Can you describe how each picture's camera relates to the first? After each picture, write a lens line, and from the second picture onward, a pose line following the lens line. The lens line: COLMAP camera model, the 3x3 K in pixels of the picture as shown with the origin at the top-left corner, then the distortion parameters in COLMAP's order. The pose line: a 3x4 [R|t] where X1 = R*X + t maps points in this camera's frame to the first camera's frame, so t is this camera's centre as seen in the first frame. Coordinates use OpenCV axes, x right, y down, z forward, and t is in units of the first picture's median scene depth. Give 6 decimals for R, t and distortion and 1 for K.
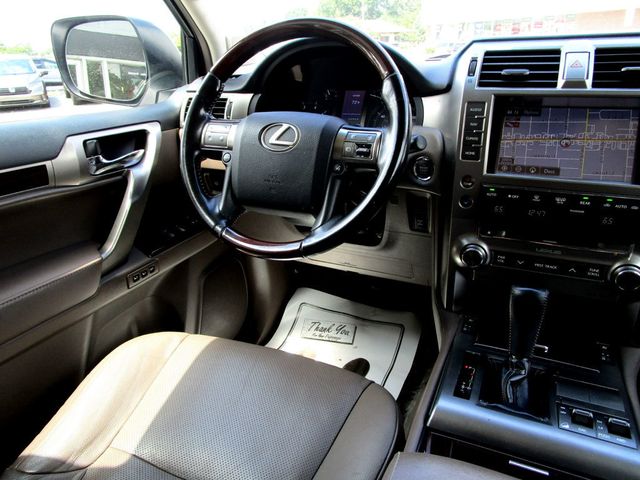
lens RADIAL K [[457.8, 0, 315.6], [0, 457.8, 239.6], [0, 0, 1]] dist [-0.039375, 0.020670]
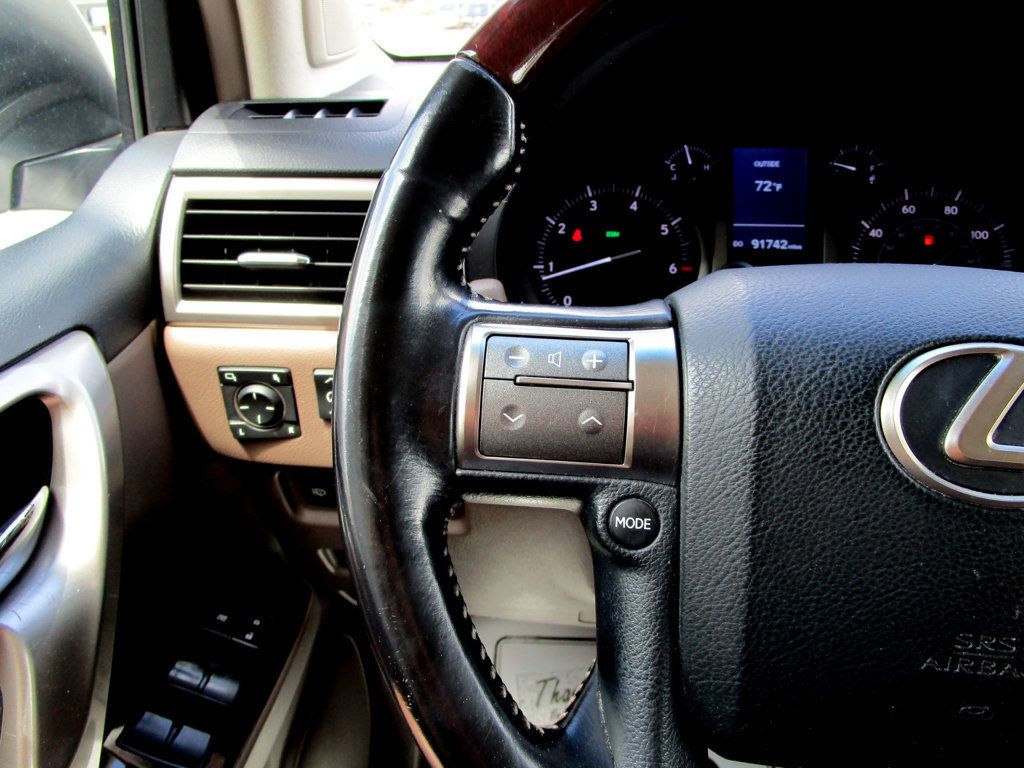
lens RADIAL K [[734.4, 0, 512.0], [0, 734.4, 384.0], [0, 0, 1]] dist [-0.023291, 0.004650]
pose [[0.941559, -0.134367, 0.308888, -0.350270], [0.110989, 0.989542, 0.092135, -0.323812], [-0.318037, -0.052467, 0.946625, 0.800883]]
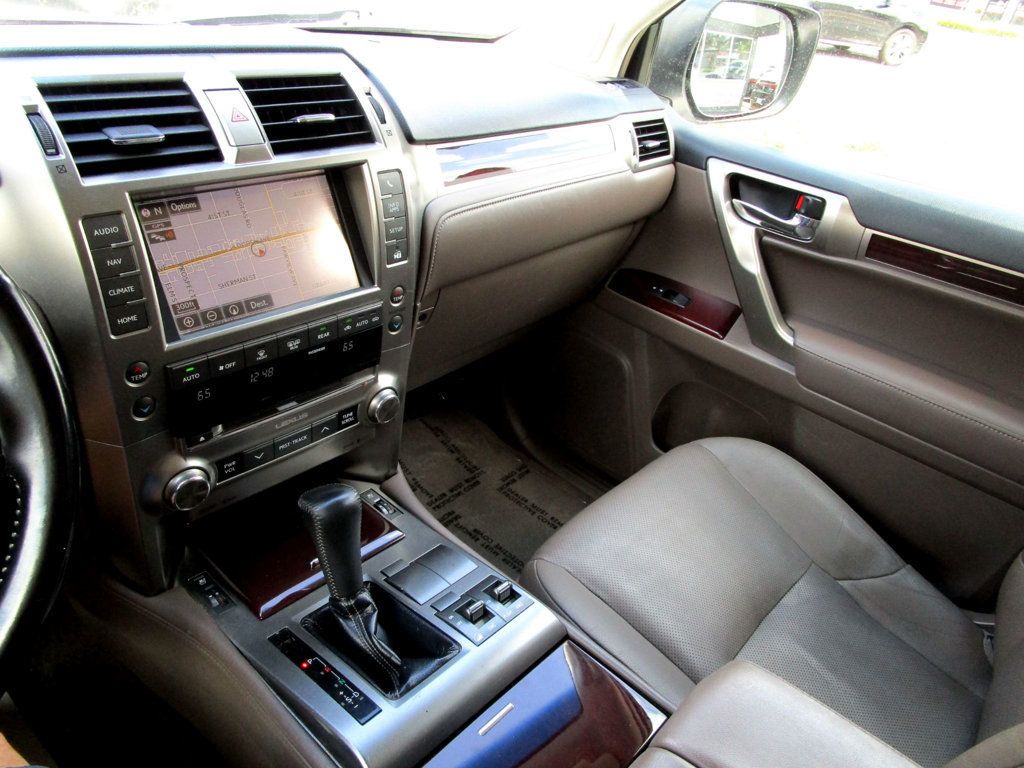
lens RADIAL K [[730.6, 0, 504.8], [0, 730.6, 381.9], [0, 0, 1]] dist [-0.019217, -0.001868]
pose [[0.292826, -0.437419, 0.850245, -0.224894], [0.230439, 0.895298, 0.381234, -0.332771], [-0.927982, 0.084294, 0.362965, 0.360061]]
